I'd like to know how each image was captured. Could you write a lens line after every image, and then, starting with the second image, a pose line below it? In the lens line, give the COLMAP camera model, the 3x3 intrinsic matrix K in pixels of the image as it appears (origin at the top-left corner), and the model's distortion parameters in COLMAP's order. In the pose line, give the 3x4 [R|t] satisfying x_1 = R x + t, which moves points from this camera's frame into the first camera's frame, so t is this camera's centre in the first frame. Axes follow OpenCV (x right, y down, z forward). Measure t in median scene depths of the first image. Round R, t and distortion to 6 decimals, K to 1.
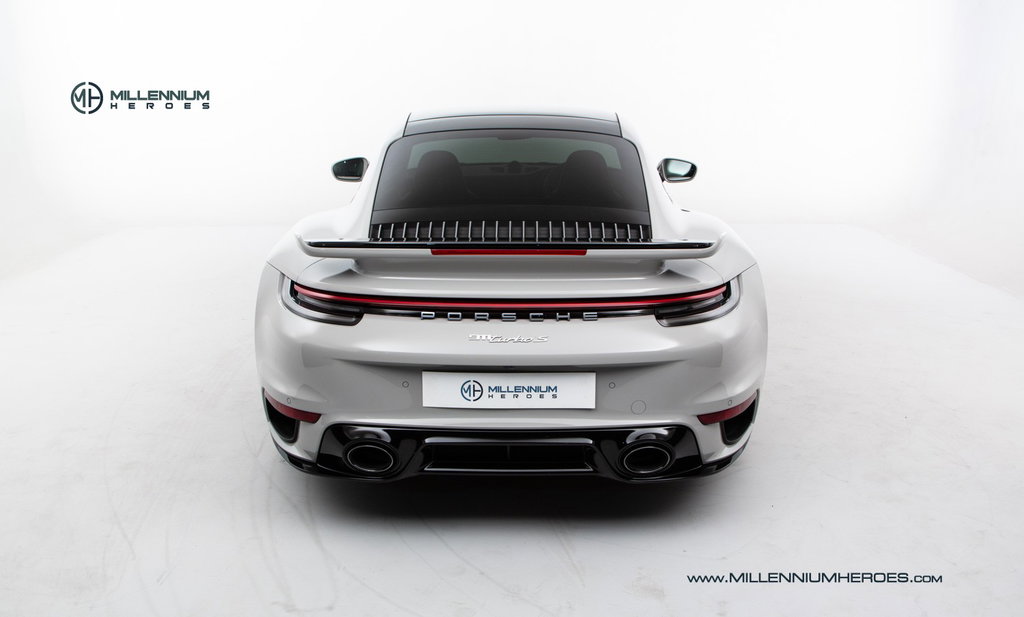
lens RADIAL K [[924.3, 0, 512.6], [0, 924.3, 313.6], [0, 0, 1]] dist [-0.046003, 0.014885]
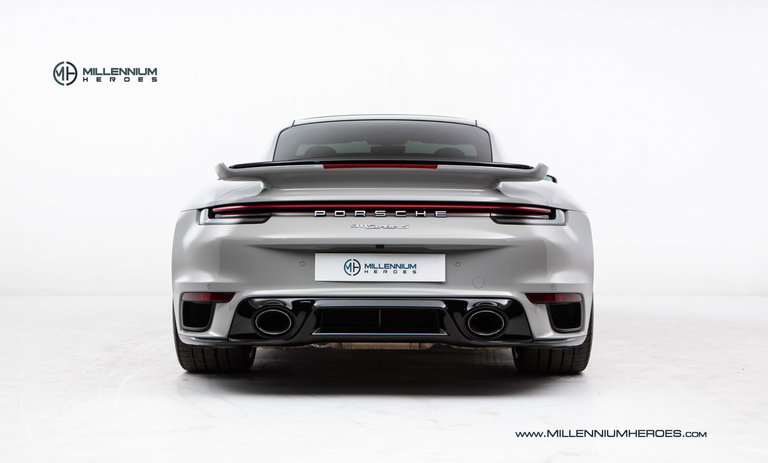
lens RADIAL K [[1236.6, 0, 383.7], [0, 1236.6, 227.6], [0, 0, 1]] dist [0.257998, 0.000000]
pose [[0.999984, -0.000028, -0.005577, 0.010871], [-0.001317, 0.970501, -0.241095, 0.448765], [0.005420, 0.241099, 0.970485, -0.728097]]
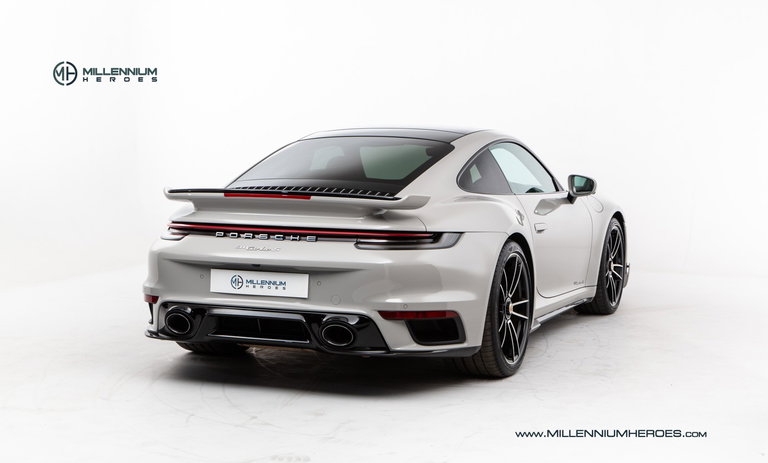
lens RADIAL K [[1232.0, 0, 385.0], [0, 1232.0, 237.0], [0, 0, 1]] dist [0.212410, 0.000000]
pose [[0.924142, 0.036863, -0.380266, 0.972316], [-0.103308, 0.982366, -0.155834, 0.305587], [0.367815, 0.183297, 0.911654, -0.831985]]
